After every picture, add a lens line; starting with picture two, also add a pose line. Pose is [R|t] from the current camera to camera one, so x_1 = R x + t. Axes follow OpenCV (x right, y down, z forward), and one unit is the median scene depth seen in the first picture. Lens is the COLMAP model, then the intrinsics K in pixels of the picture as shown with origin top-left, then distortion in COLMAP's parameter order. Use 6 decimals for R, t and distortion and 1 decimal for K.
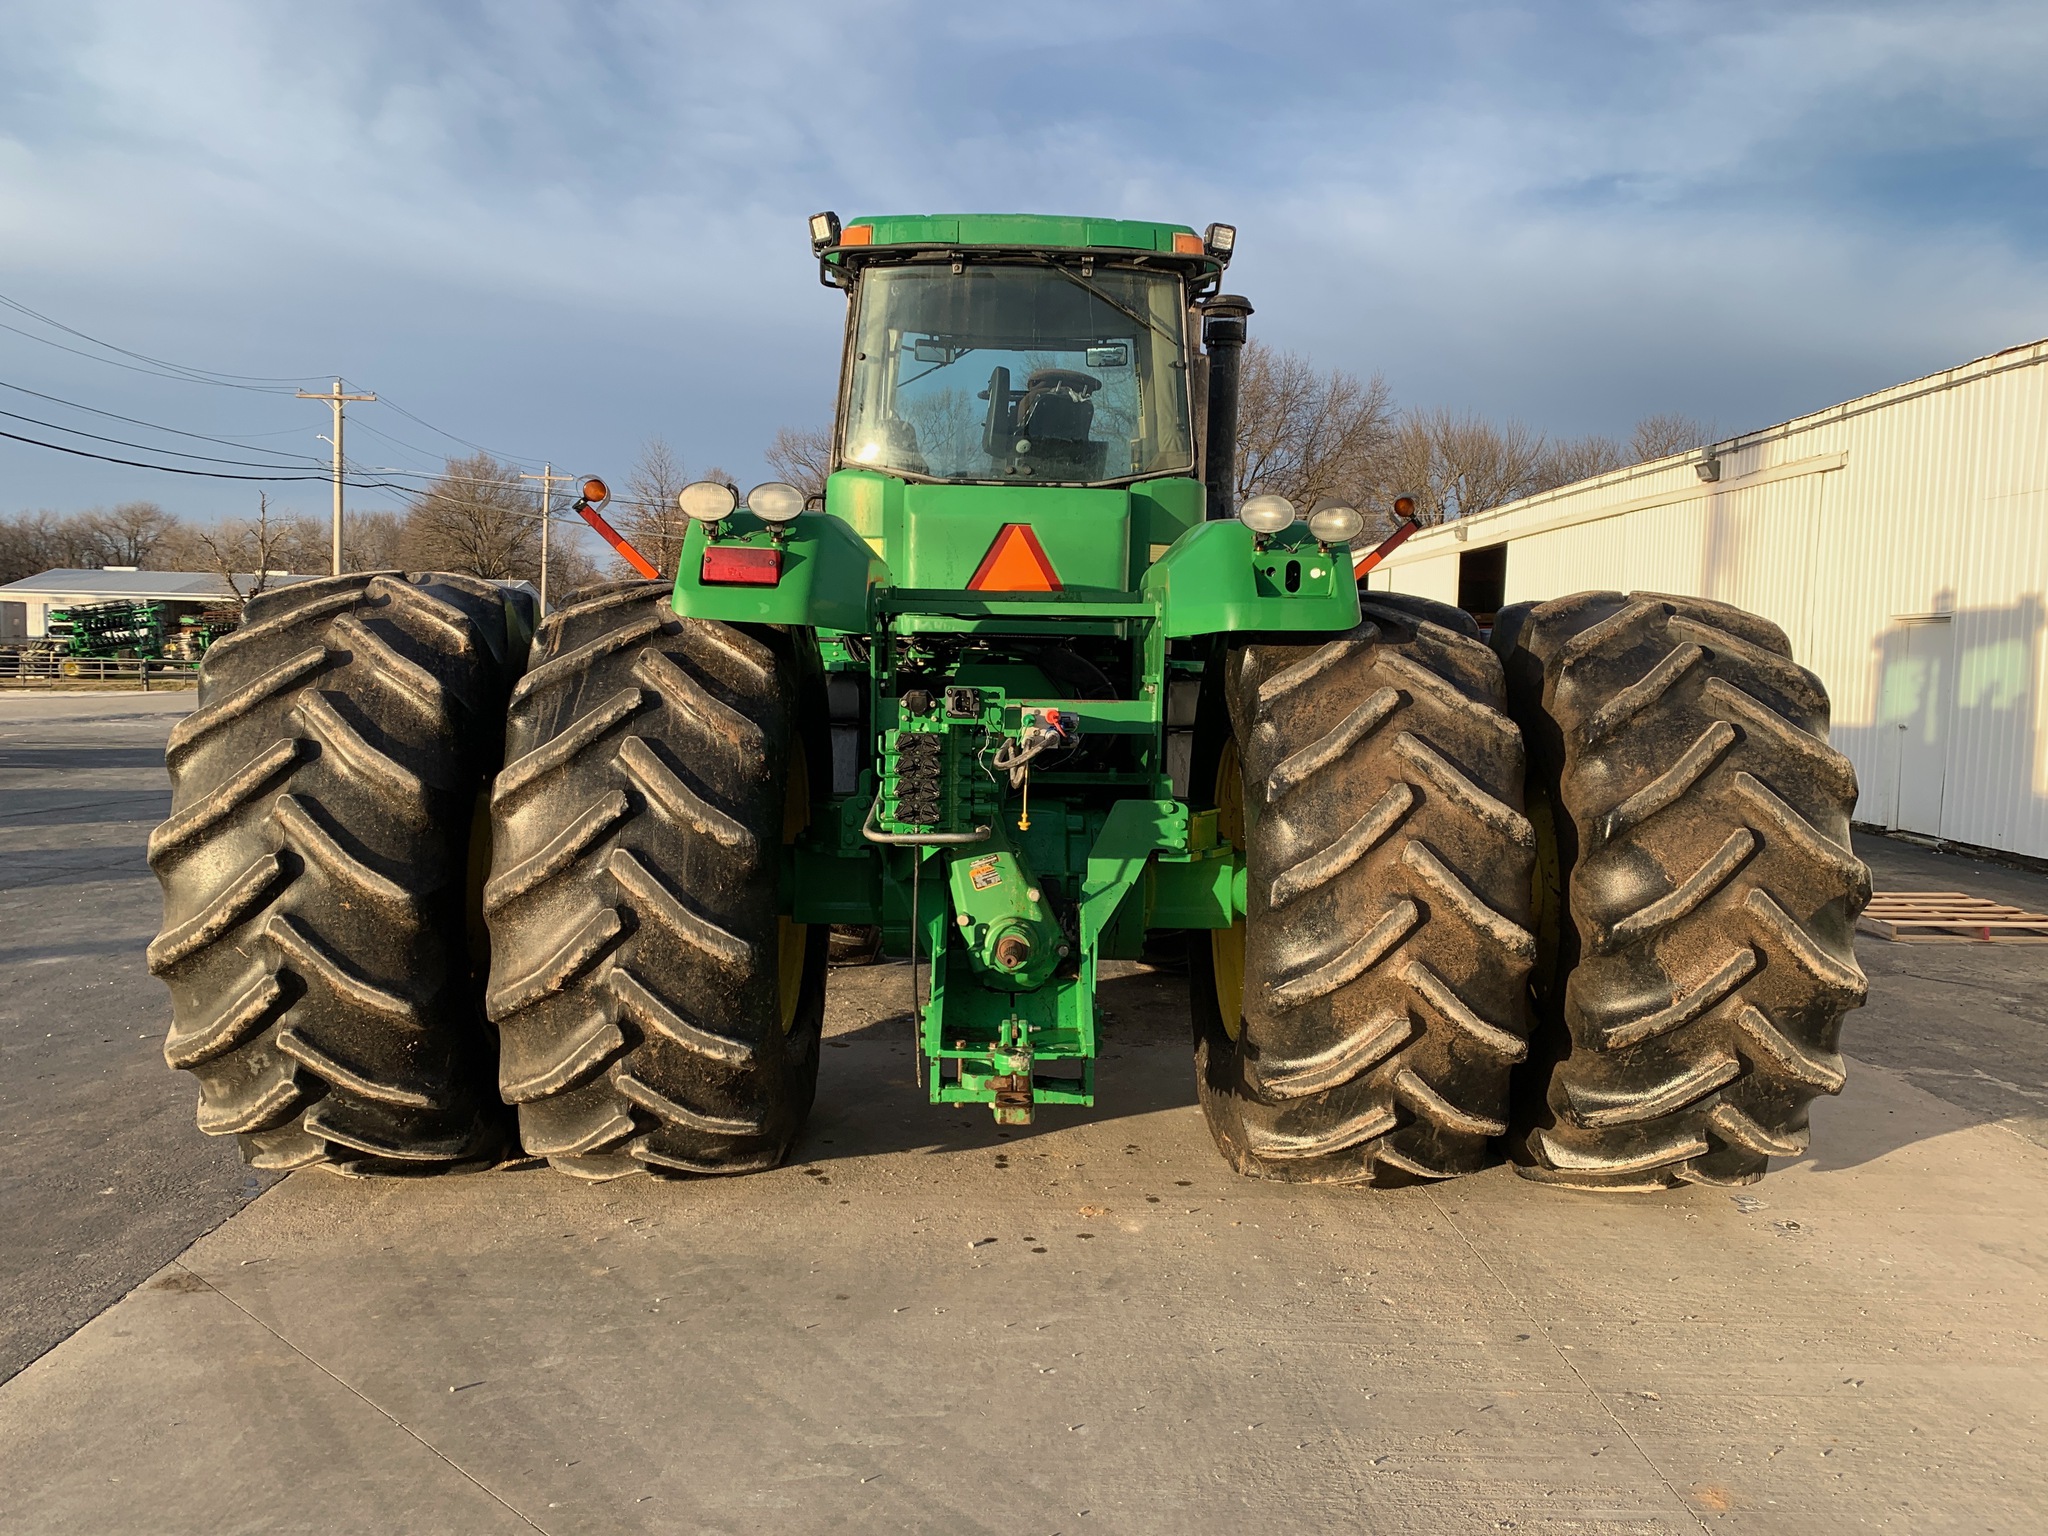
lens RADIAL K [[1573.2, 0, 1033.3], [0, 1573.2, 770.1], [0, 0, 1]] dist [0.009918, 0.003104]
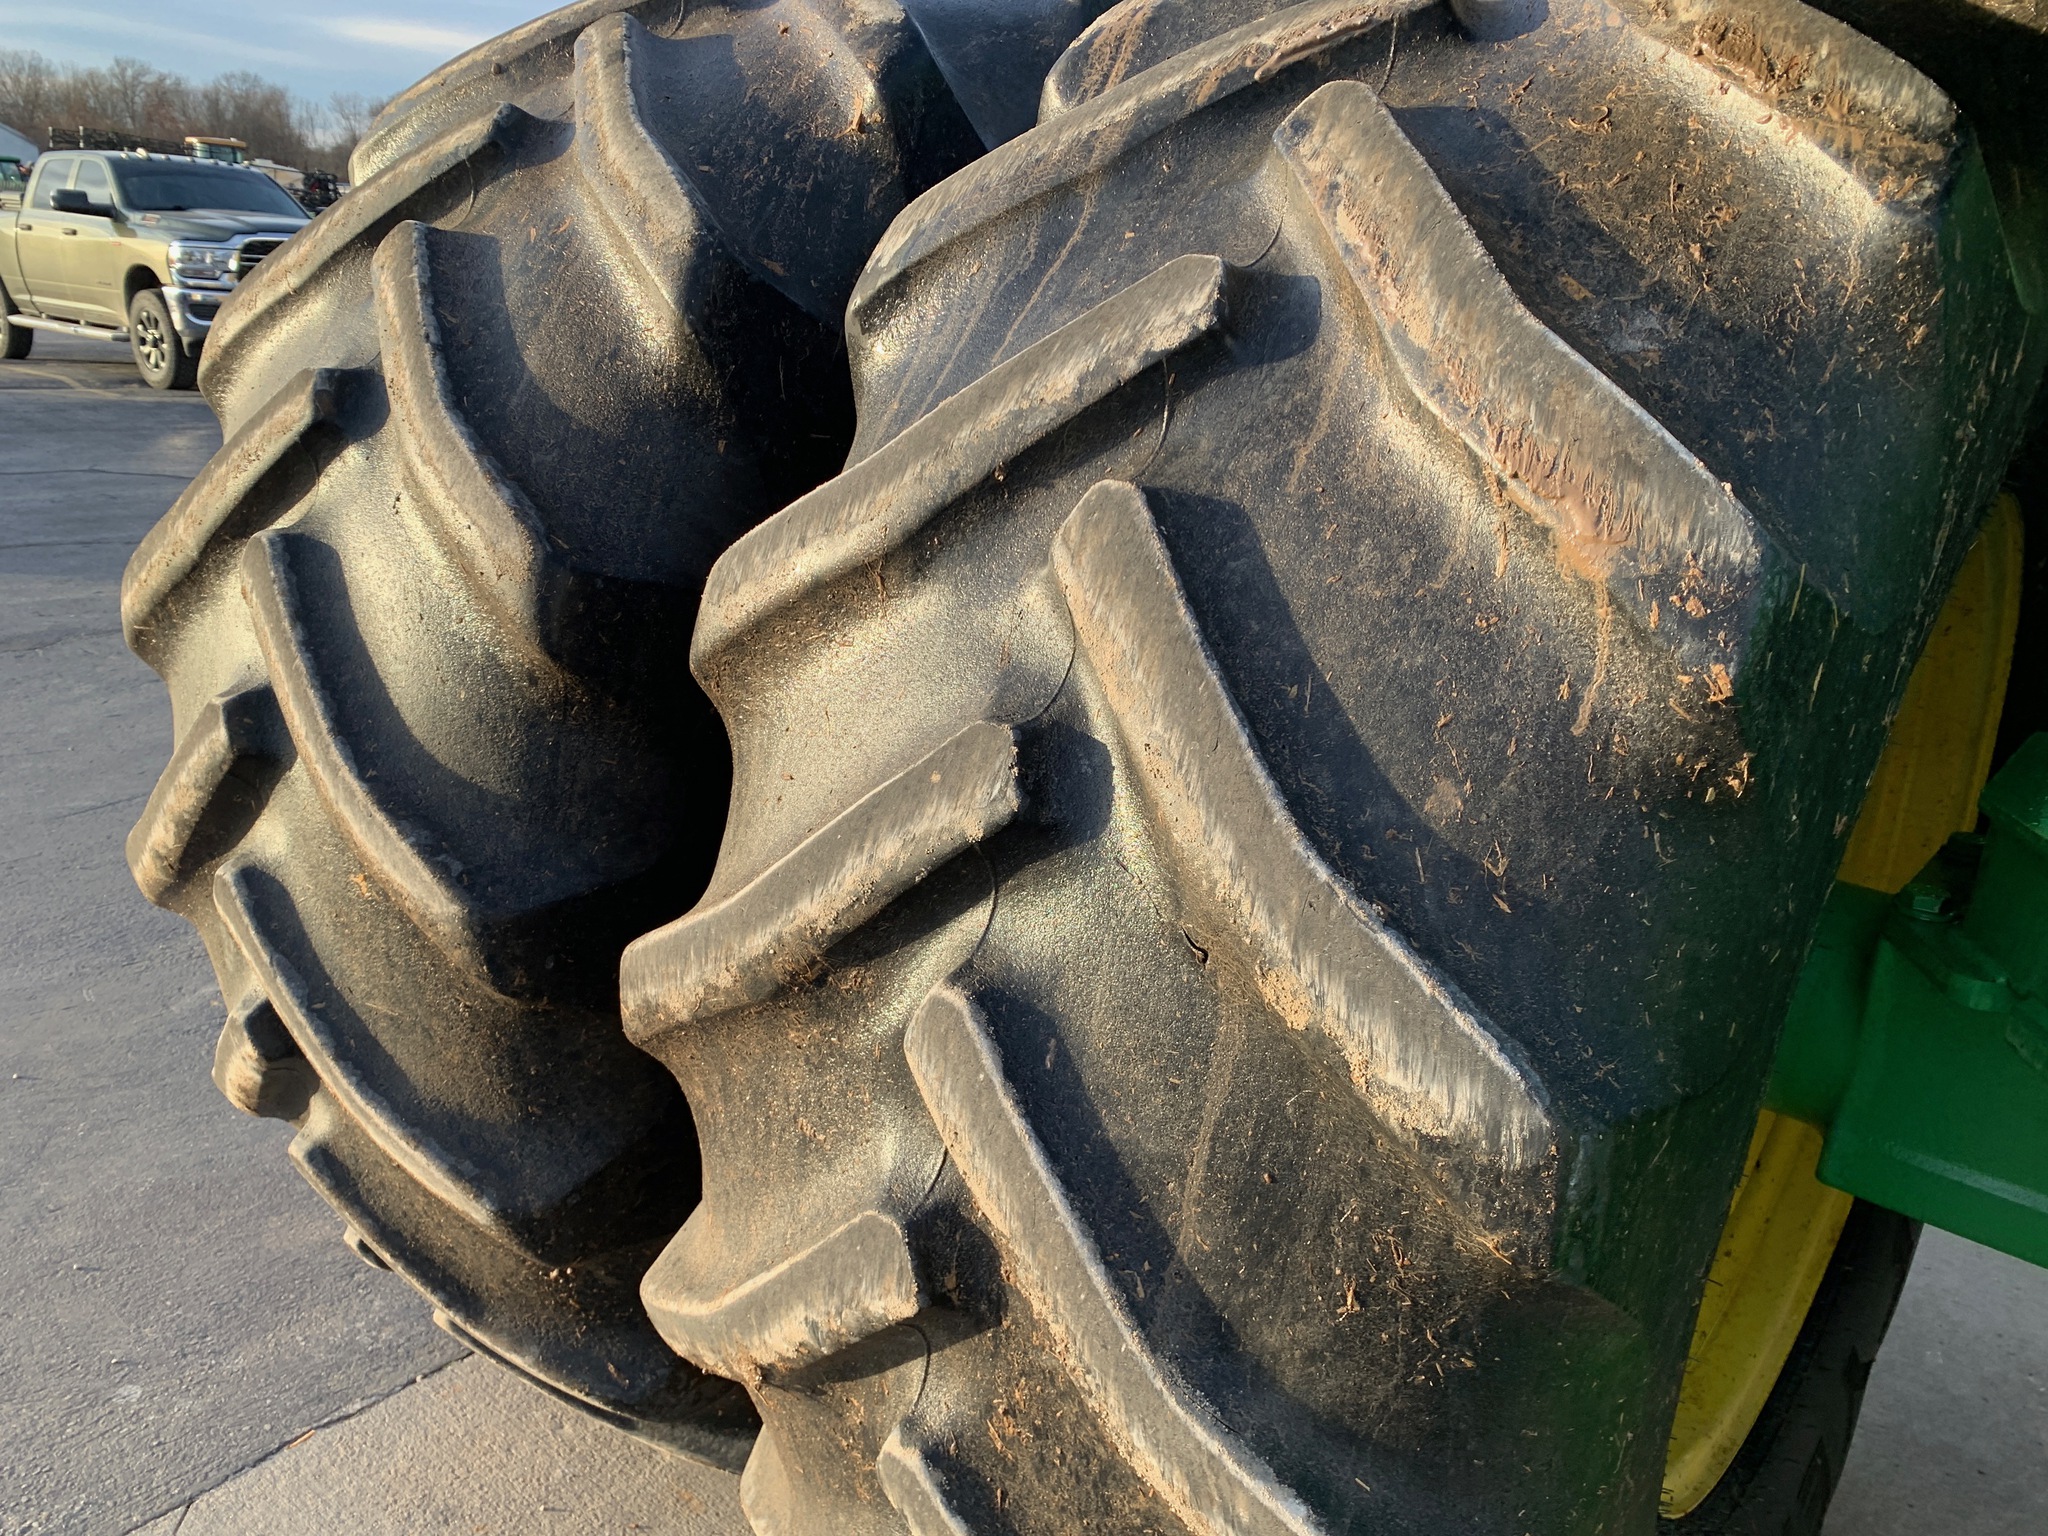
lens RADIAL K [[1573.2, 0, 1033.3], [0, 1573.2, 770.1], [0, 0, 1]] dist [0.009918, 0.003104]
pose [[0.755132, 0.232295, -0.613037, -0.119103], [-0.096849, 0.964385, 0.246132, -0.034991], [0.648379, -0.126490, 0.750736, 0.814628]]
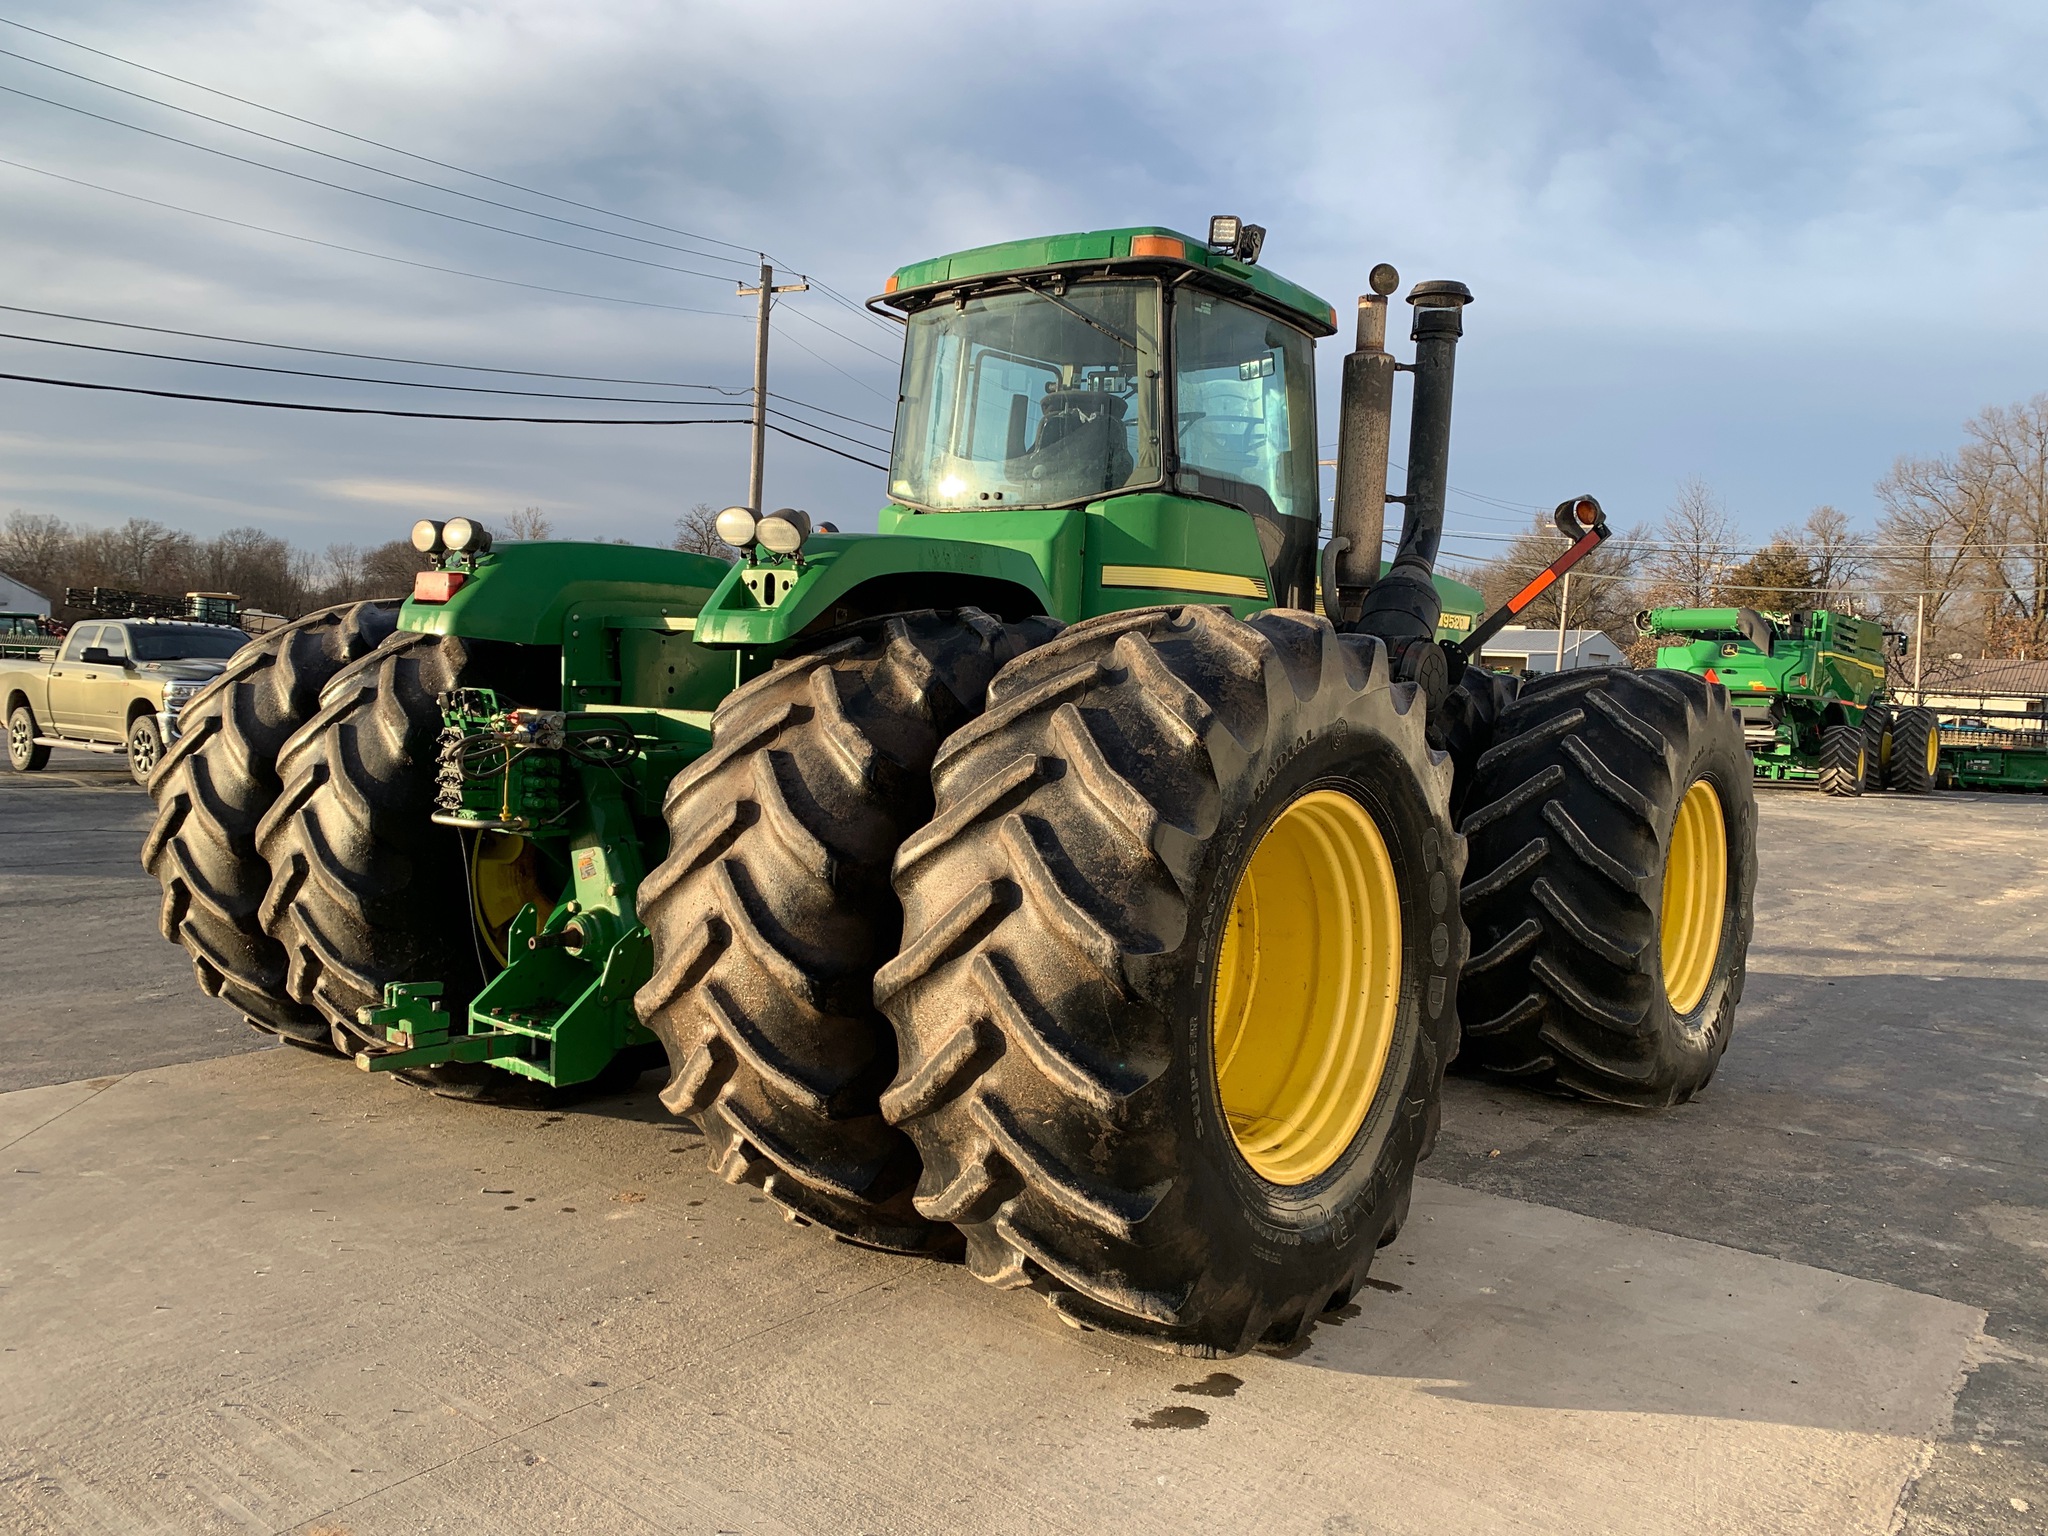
lens RADIAL K [[1573.2, 0, 1033.3], [0, 1573.2, 770.1], [0, 0, 1]] dist [0.009918, 0.003104]
pose [[0.772338, 0.053425, -0.632961, 0.976272], [-0.073313, 0.997295, -0.005279, -0.018653], [0.630967, 0.050481, 0.774165, 0.367955]]
